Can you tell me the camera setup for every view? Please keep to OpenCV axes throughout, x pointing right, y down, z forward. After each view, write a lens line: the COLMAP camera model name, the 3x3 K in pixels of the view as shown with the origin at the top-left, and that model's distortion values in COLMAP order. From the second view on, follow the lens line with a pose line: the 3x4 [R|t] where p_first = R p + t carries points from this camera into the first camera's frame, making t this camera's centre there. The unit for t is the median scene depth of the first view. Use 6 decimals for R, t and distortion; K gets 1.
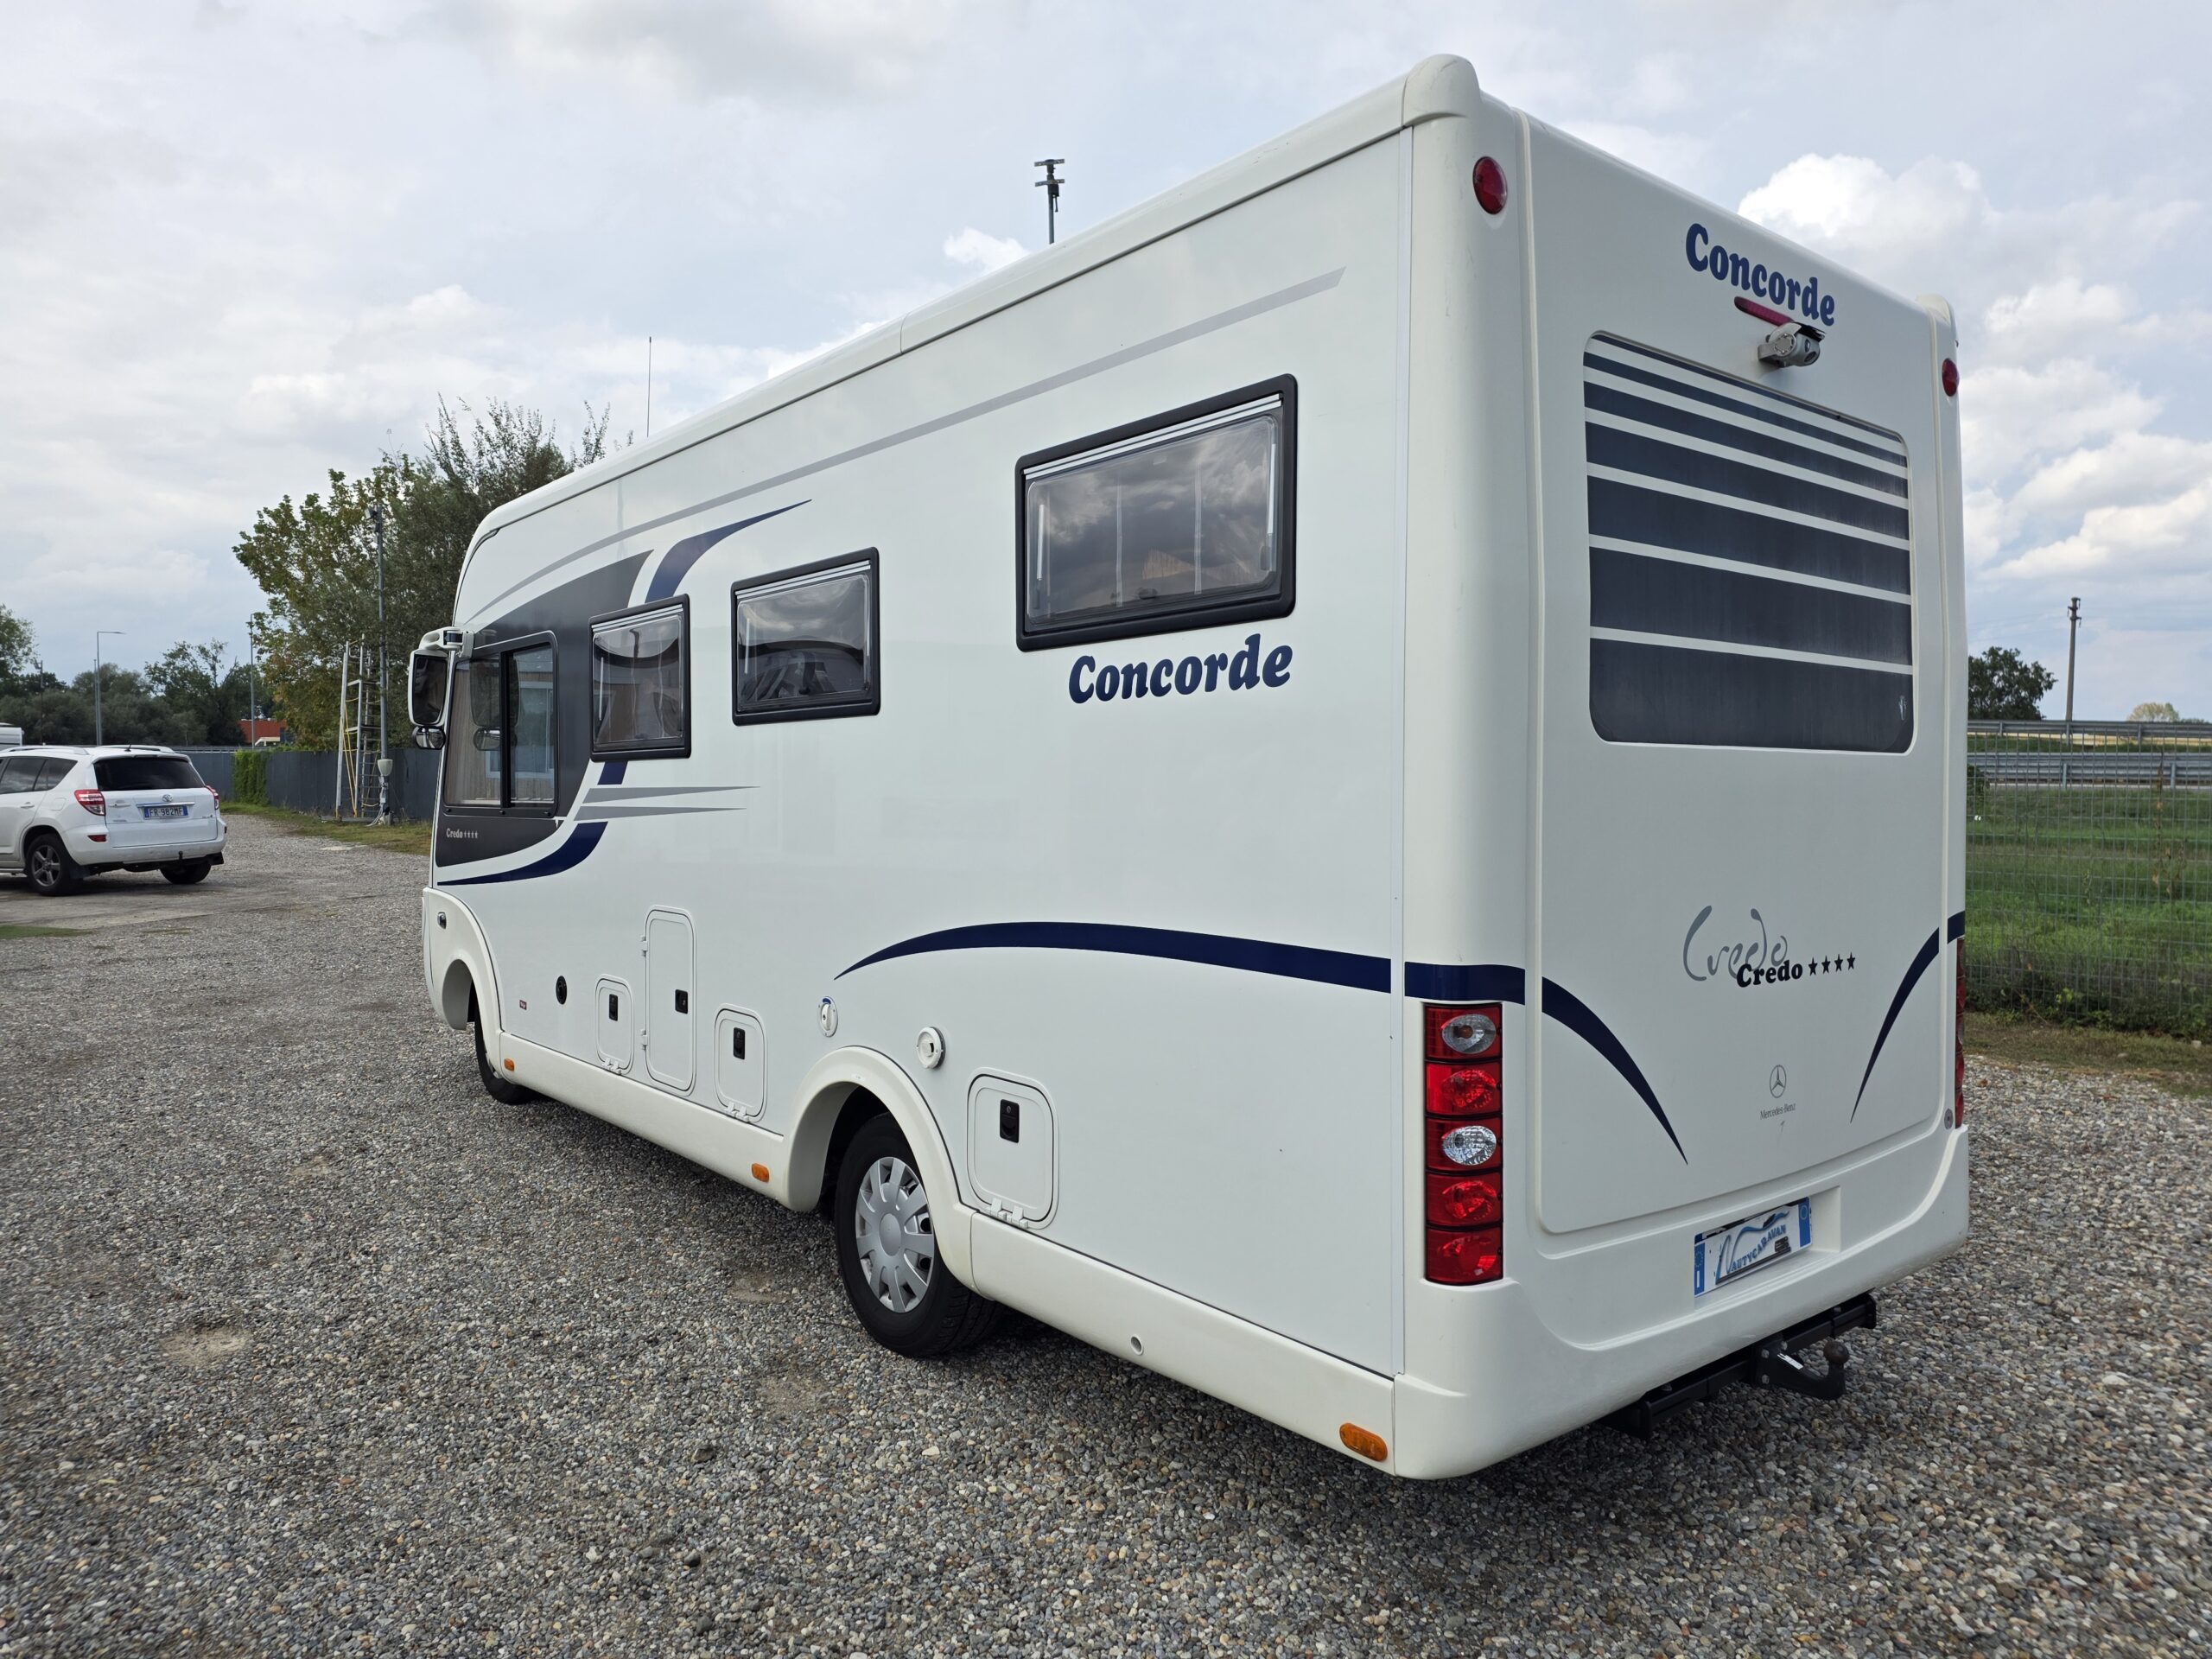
lens RADIAL K [[1496.8, 0, 1106.0], [0, 1496.8, 829.5], [0, 0, 1]] dist [0.001906, -0.000674]
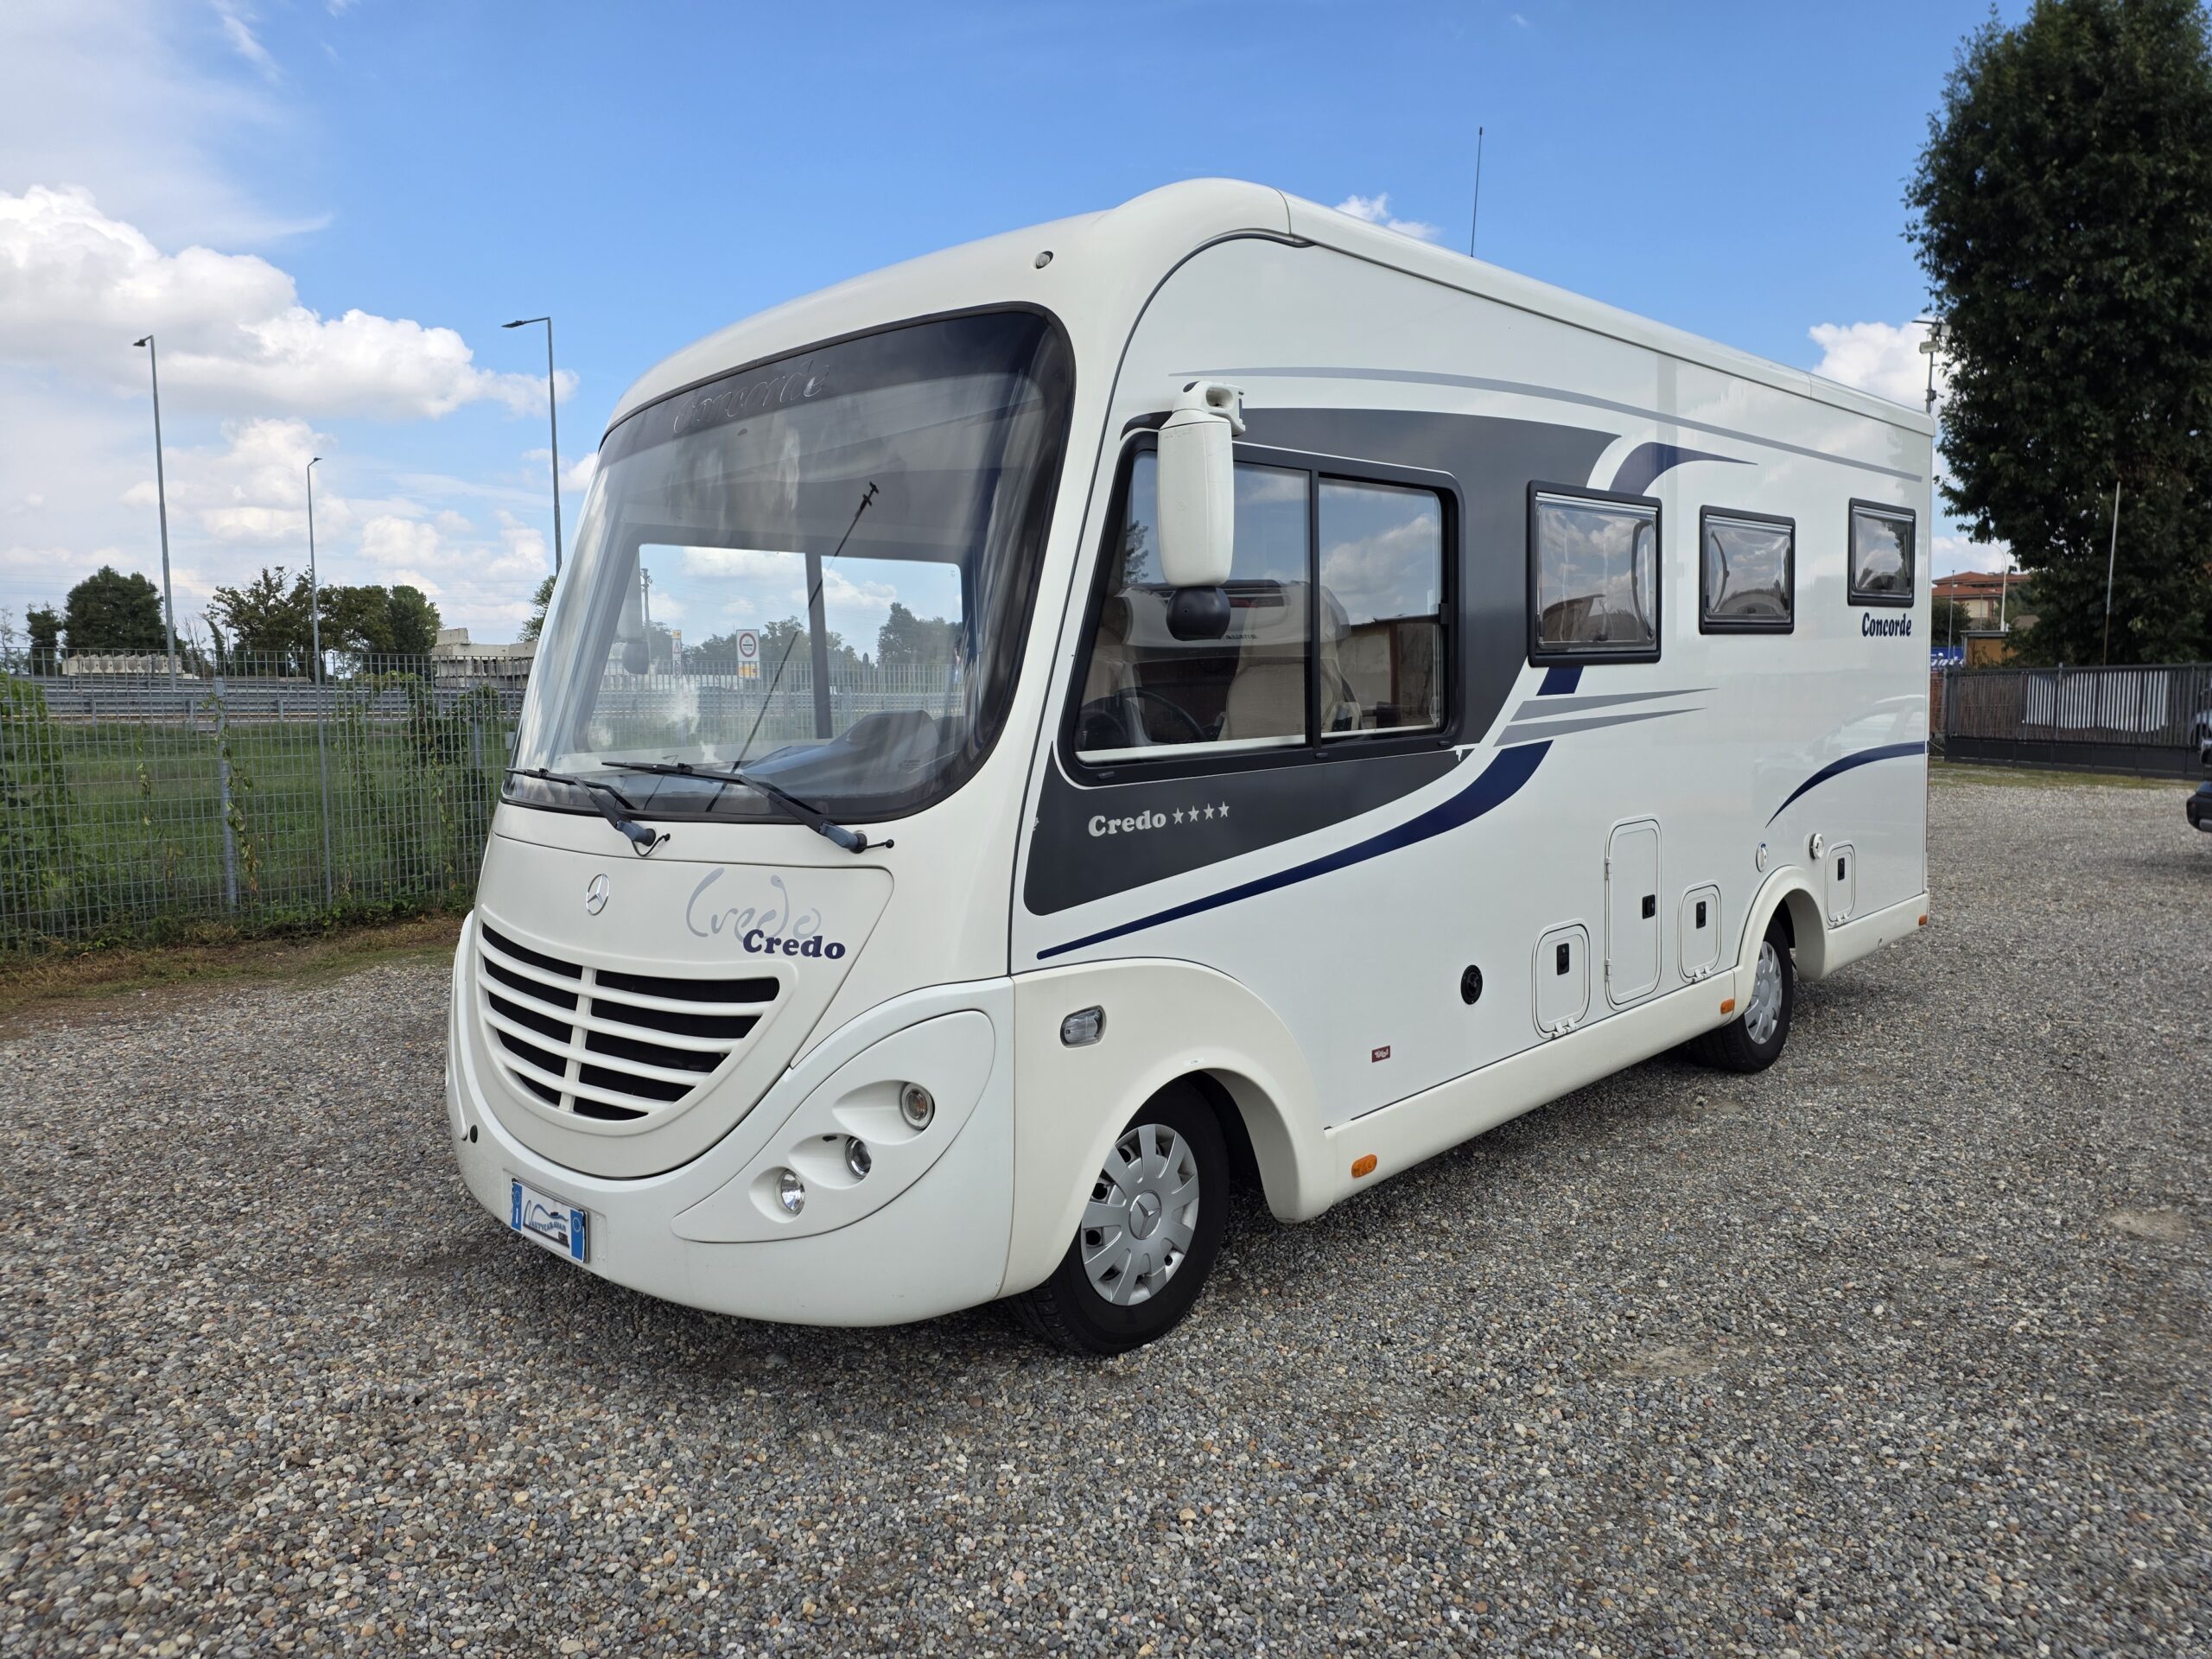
lens RADIAL K [[1496.8, 0, 1106.0], [0, 1496.8, 829.5], [0, 0, 1]] dist [0.001906, -0.000674]
pose [[-0.093665, -0.084364, 0.992023, -1.243951], [0.064631, 0.993786, 0.090616, -0.051652], [-0.993504, 0.072603, -0.087630, 1.455658]]
